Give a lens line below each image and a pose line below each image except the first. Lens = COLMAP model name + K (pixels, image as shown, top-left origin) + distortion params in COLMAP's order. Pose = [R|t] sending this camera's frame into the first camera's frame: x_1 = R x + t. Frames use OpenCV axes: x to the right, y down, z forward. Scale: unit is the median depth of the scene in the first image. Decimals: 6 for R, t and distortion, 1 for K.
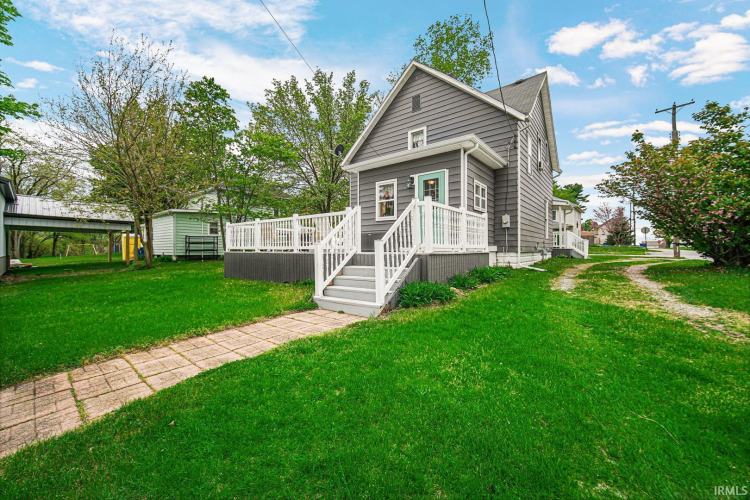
lens RADIAL K [[305.0, 0, 375.0], [0, 305.0, 250.0], [0, 0, 1]] dist [0.000448, -0.000251]
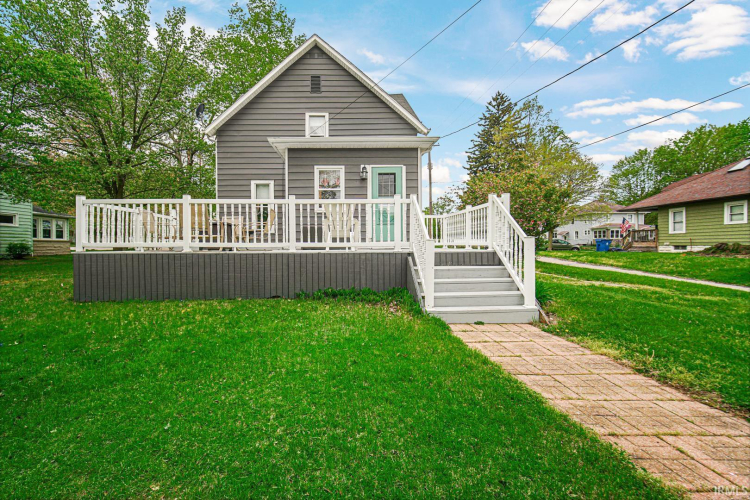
lens RADIAL K [[305.0, 0, 375.0], [0, 305.0, 250.0], [0, 0, 1]] dist [0.000448, -0.000251]
pose [[0.764124, -0.010407, 0.644985, -0.439848], [0.007772, 0.999946, 0.006927, 0.000103], [-0.645022, -0.000280, 0.764164, 0.289680]]
